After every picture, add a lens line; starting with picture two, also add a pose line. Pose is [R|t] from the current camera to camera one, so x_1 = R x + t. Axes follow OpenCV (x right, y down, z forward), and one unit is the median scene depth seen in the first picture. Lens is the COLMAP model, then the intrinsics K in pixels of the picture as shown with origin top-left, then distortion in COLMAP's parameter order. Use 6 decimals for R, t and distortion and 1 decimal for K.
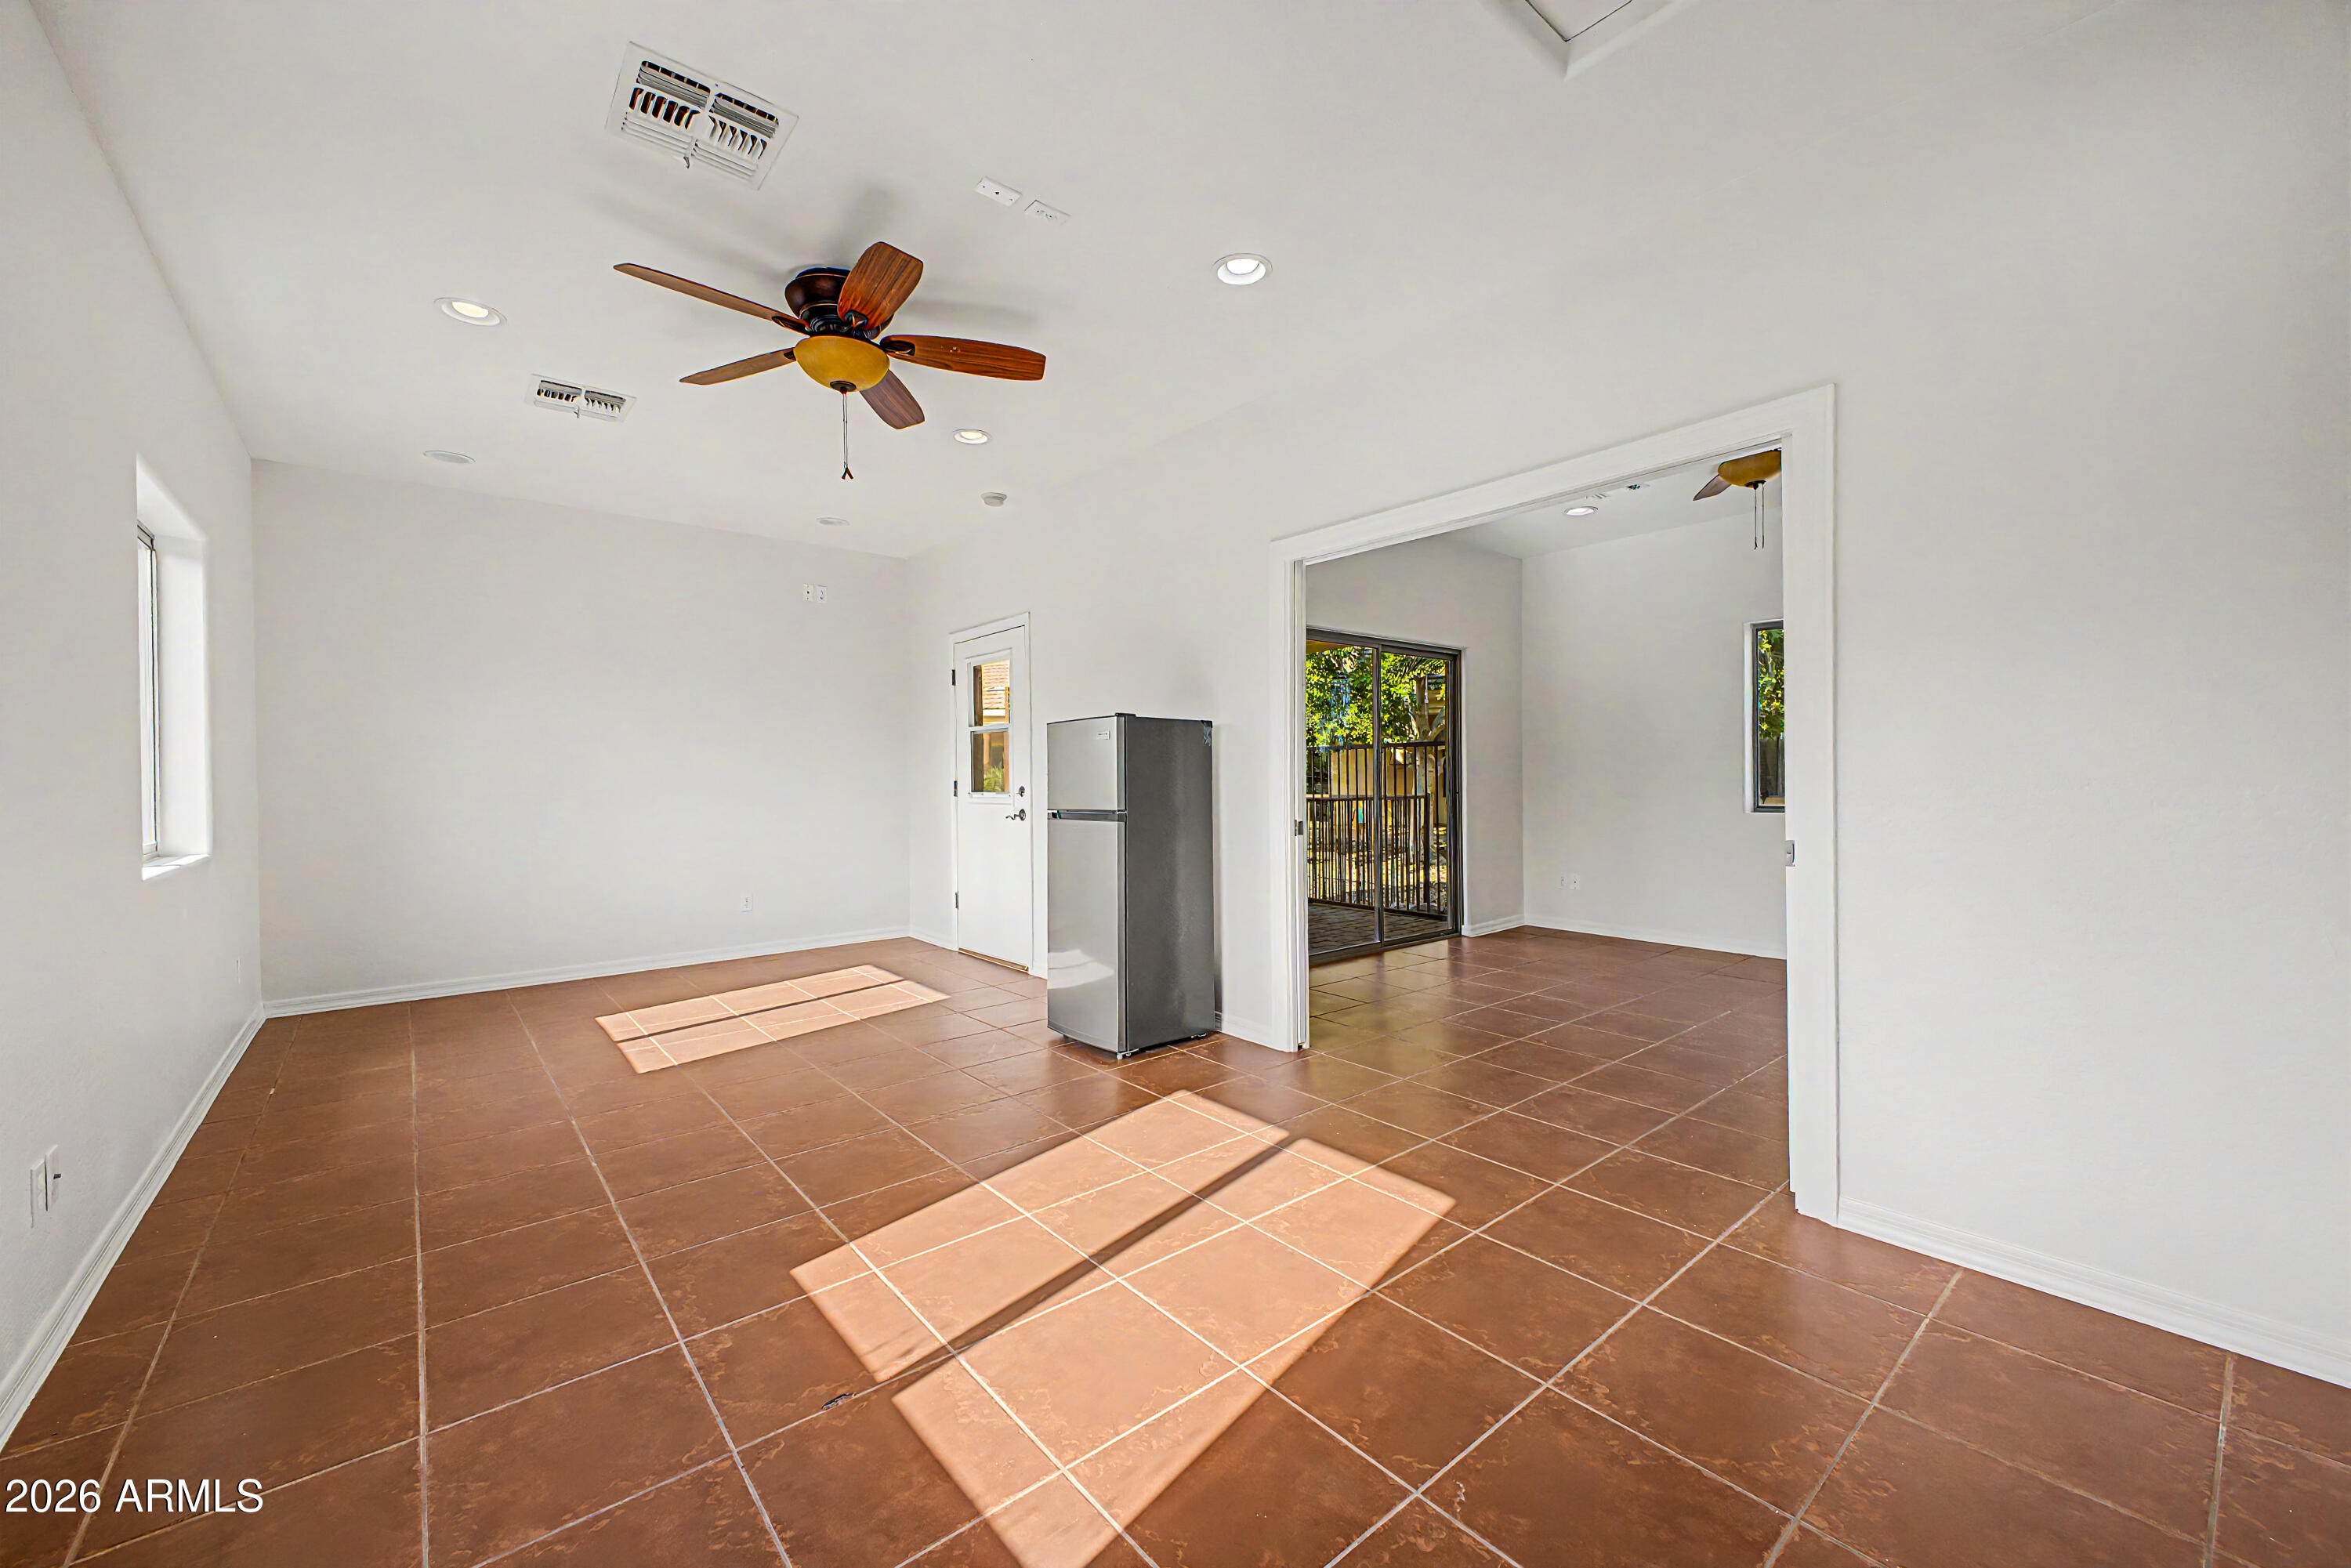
lens RADIAL K [[941.4, 0, 1165.5], [0, 941.4, 781.3], [0, 0, 1]] dist [0.009254, -0.000771]
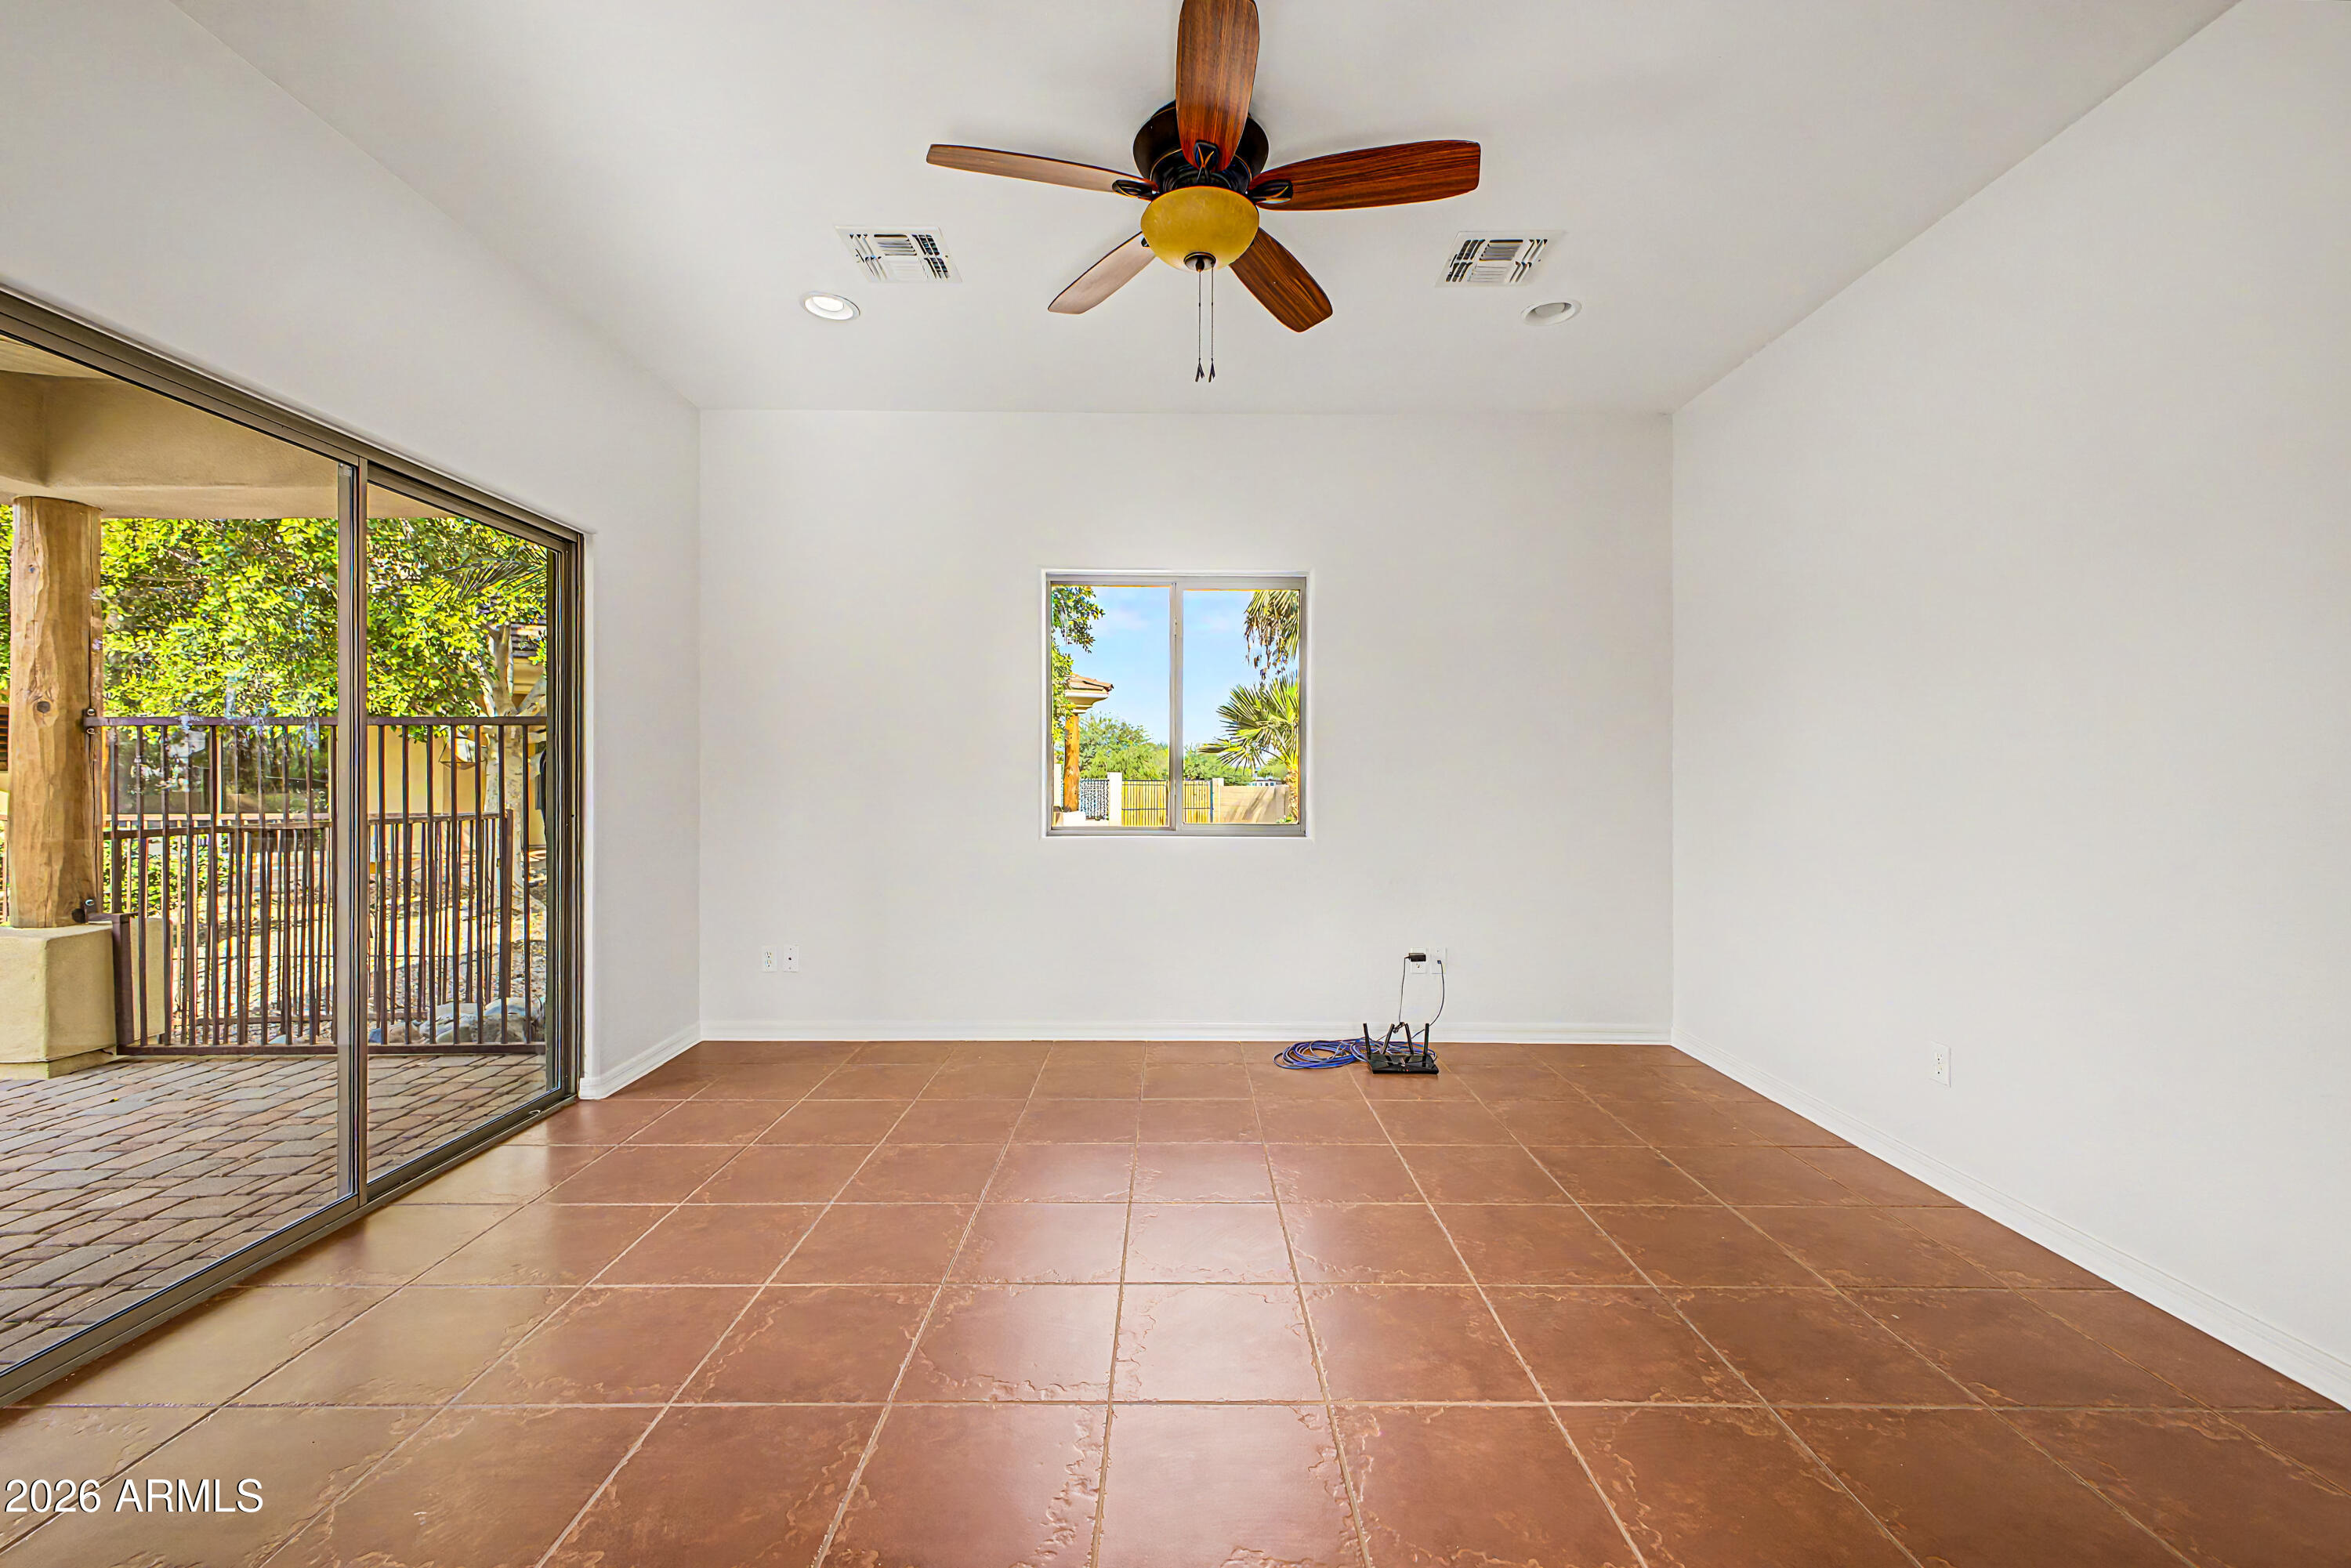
lens RADIAL K [[941.4, 0, 1160.6], [0, 941.4, 779.5], [0, 0, 1]] dist [0.009254, -0.000771]
pose [[0.643881, 0.011194, 0.765044, 0.070485], [-0.007020, 0.999937, -0.008724, -0.002513], [-0.765094, 0.000247, 0.643919, 0.243553]]
